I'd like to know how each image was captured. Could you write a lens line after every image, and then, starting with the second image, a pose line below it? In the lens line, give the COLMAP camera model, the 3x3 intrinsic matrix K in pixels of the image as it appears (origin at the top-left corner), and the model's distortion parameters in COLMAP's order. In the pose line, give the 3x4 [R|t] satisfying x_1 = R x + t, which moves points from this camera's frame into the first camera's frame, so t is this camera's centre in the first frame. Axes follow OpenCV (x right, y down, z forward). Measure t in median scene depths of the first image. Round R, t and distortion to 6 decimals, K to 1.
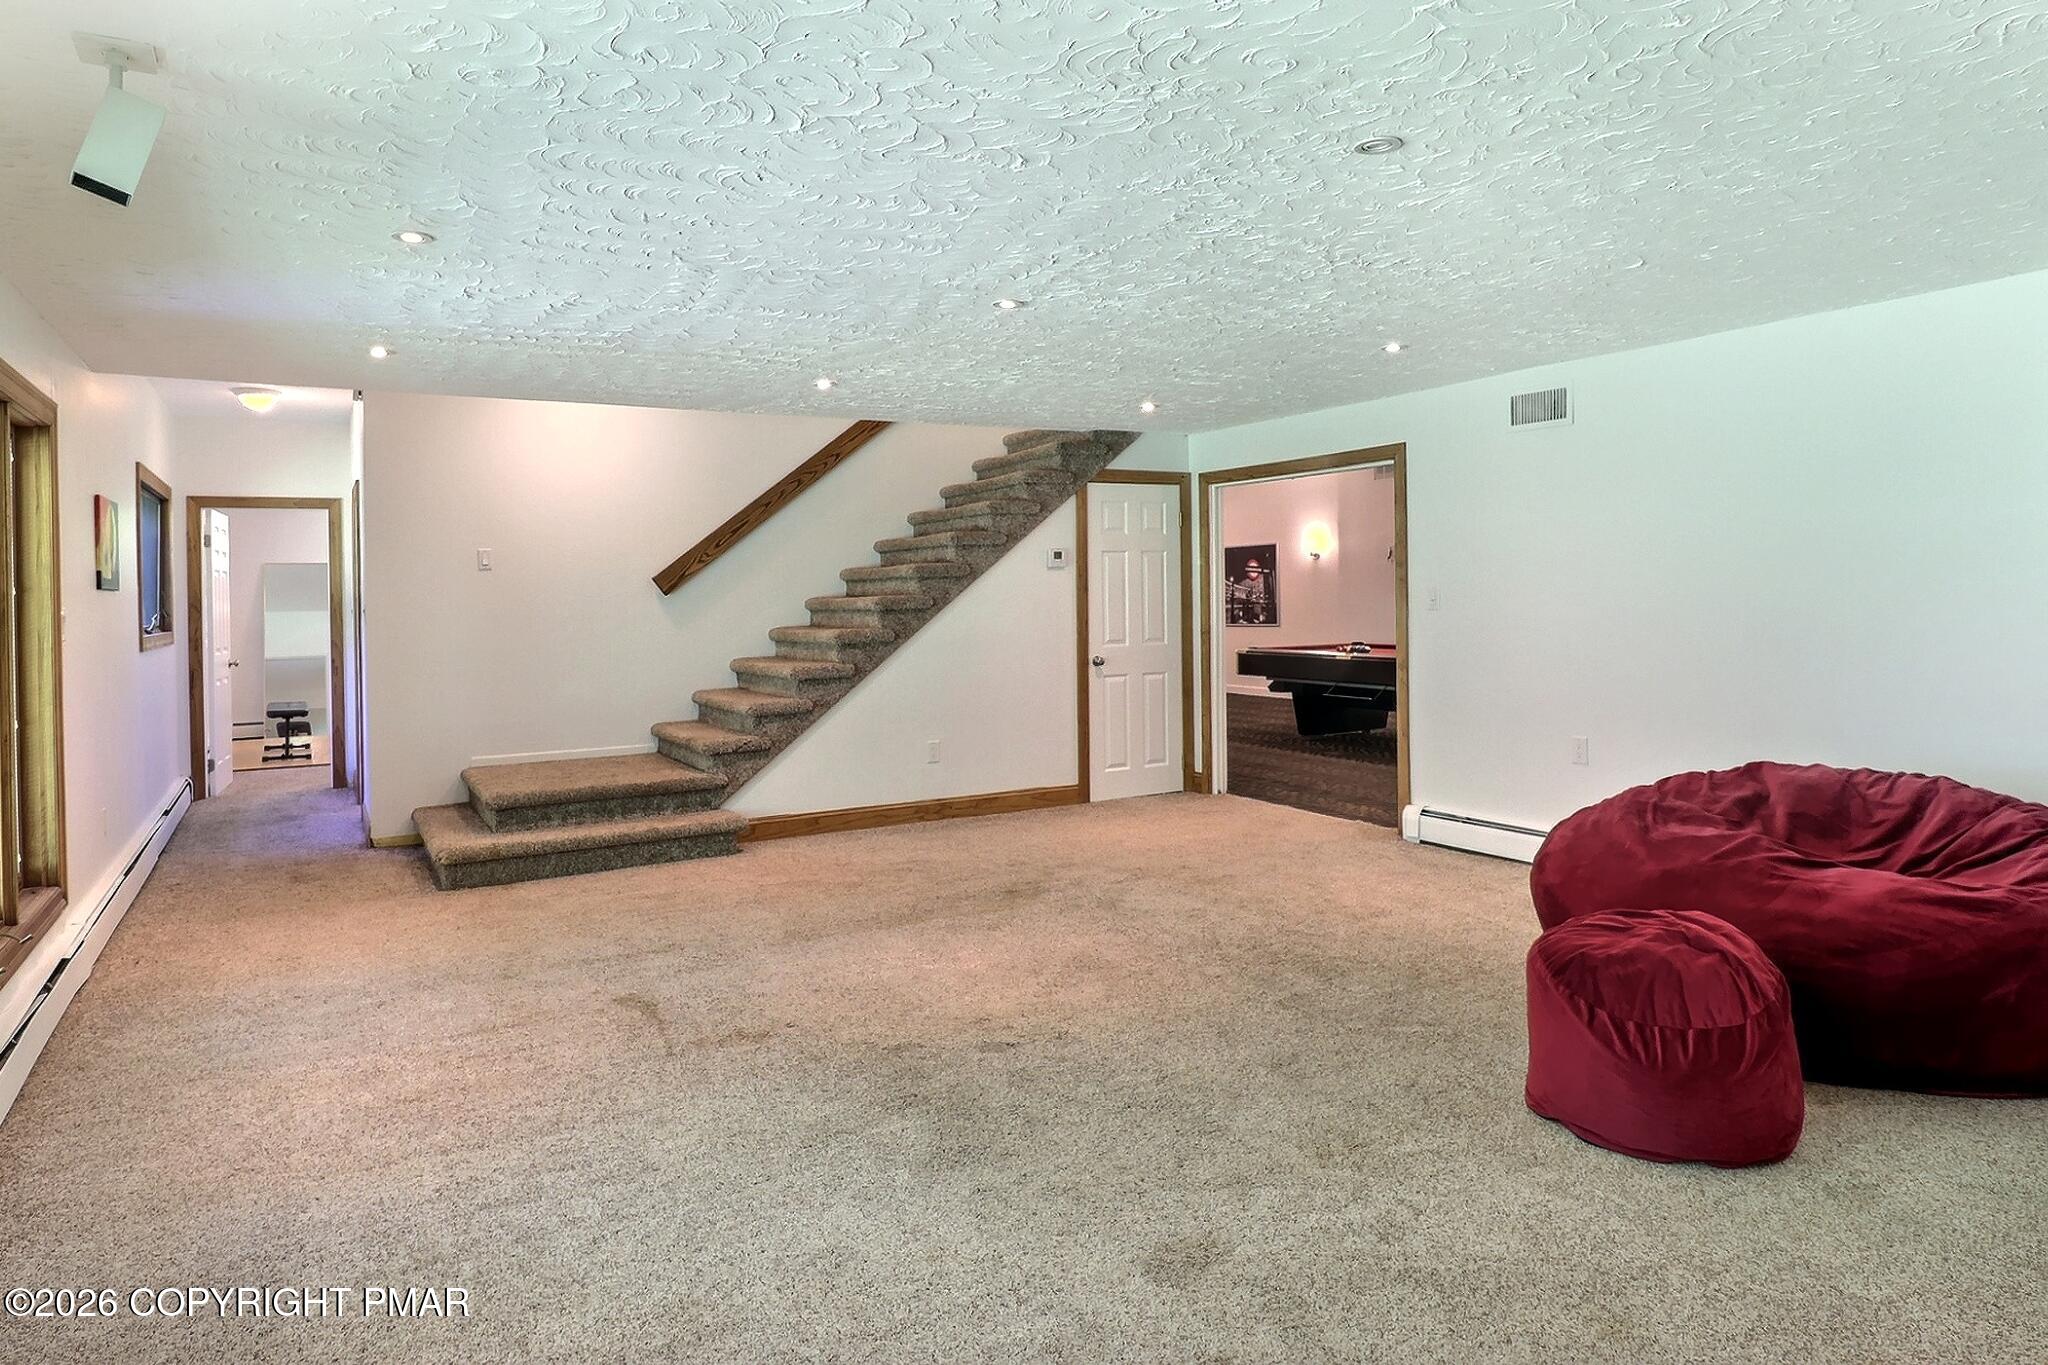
lens RADIAL K [[1223.4, 0, 979.6], [0, 1223.4, 601.1], [0, 0, 1]] dist [-0.007416, -0.000018]
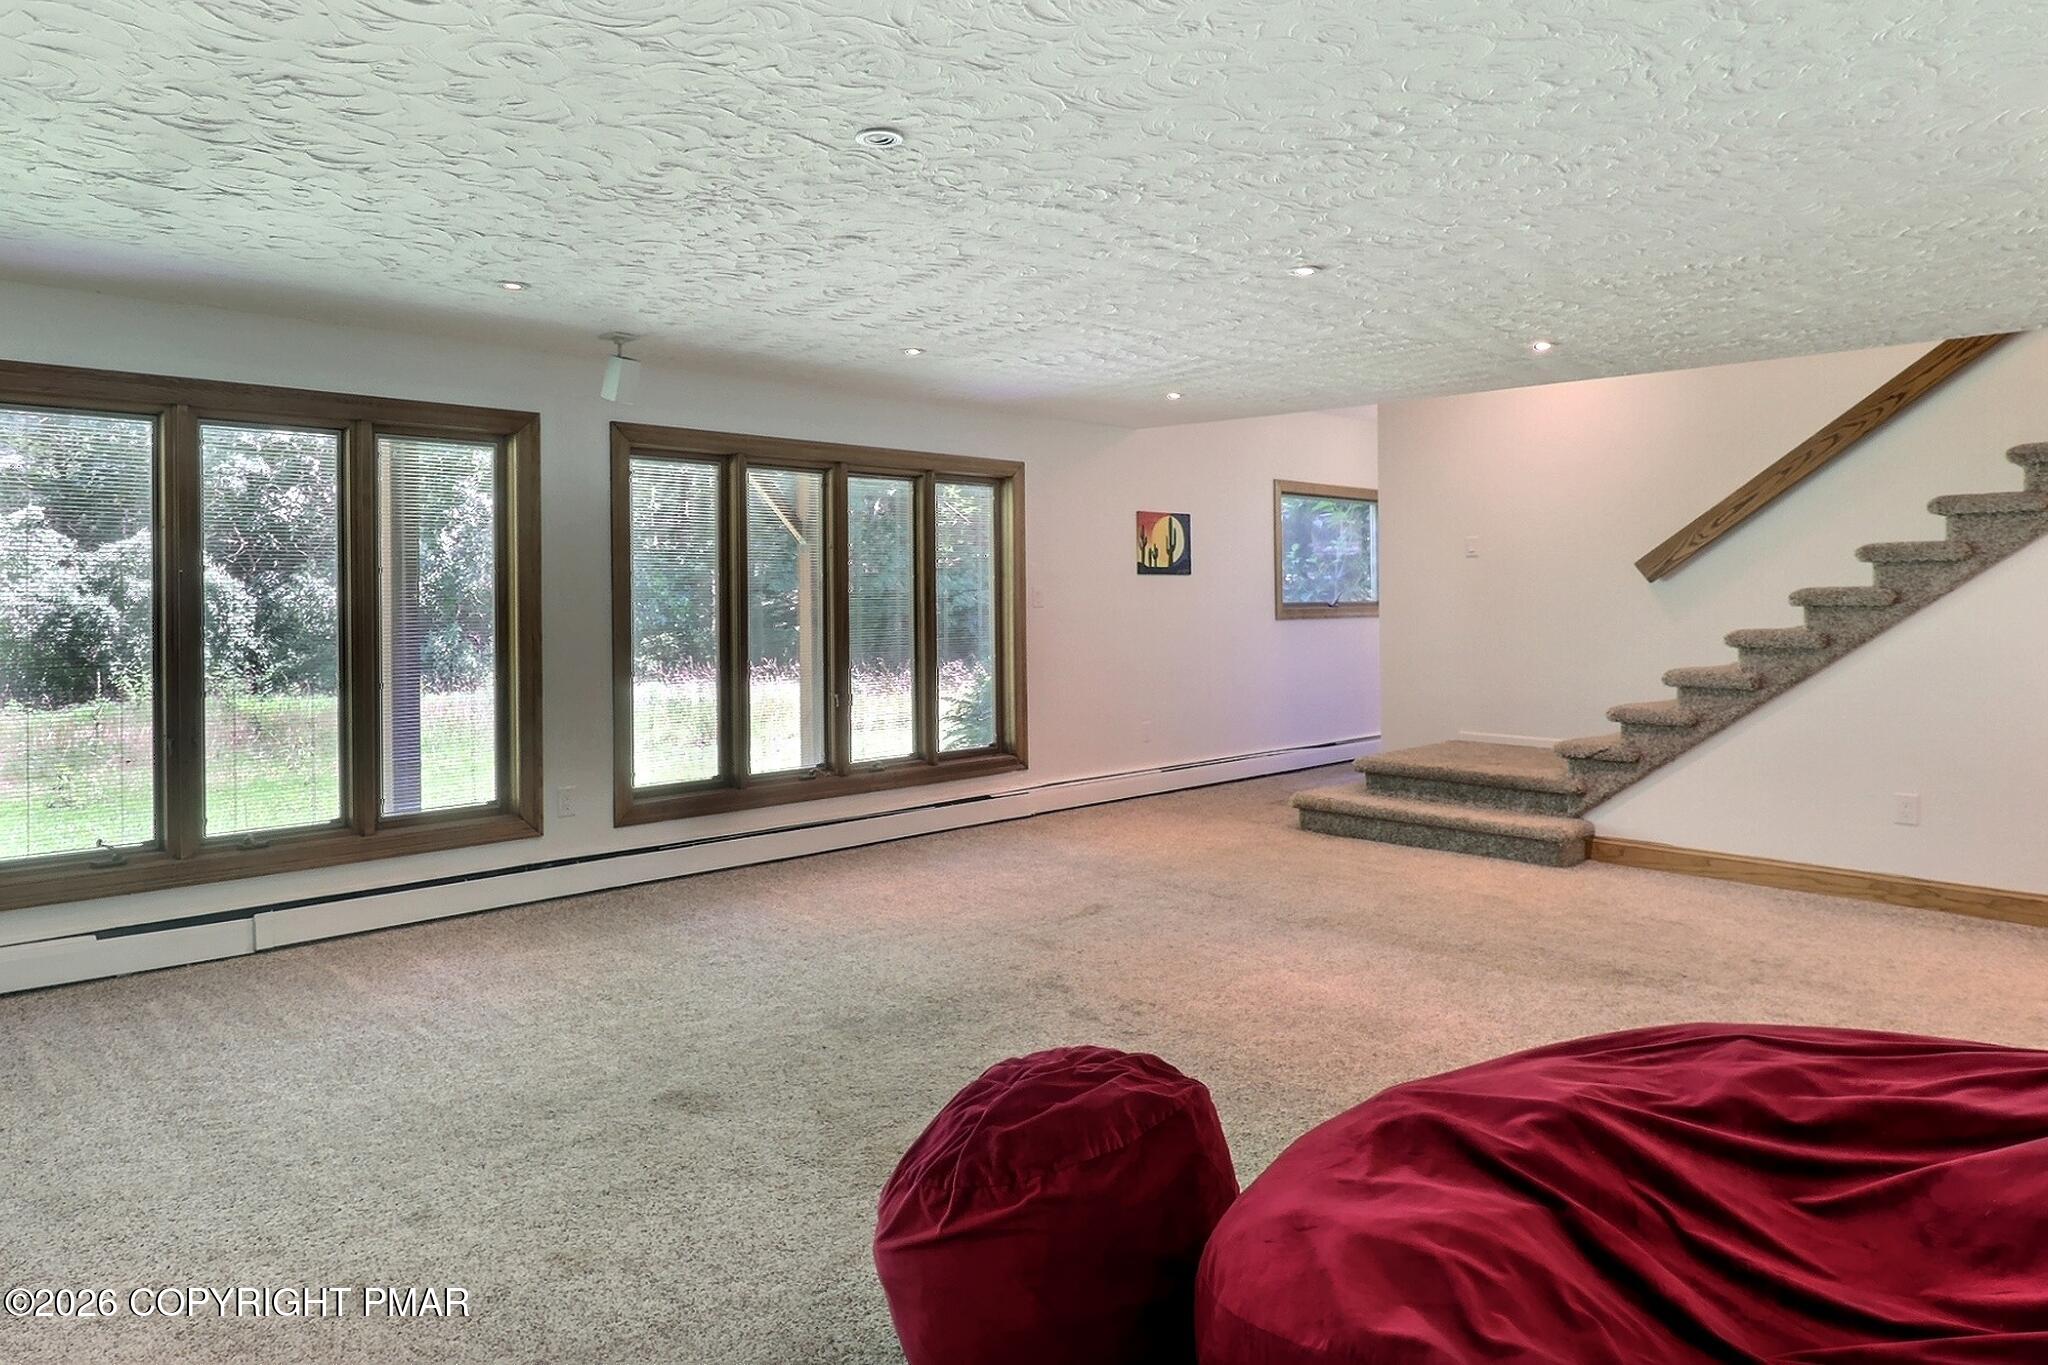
lens RADIAL K [[1223.4, 0, 1025.3], [0, 1223.4, 674.7], [0, 0, 1]] dist [-0.007416, -0.000018]
pose [[0.312640, 0.085331, -0.946031, 0.518906], [-0.012836, 0.996245, 0.085618, -0.009868], [0.949785, -0.014624, 0.312561, 0.332329]]
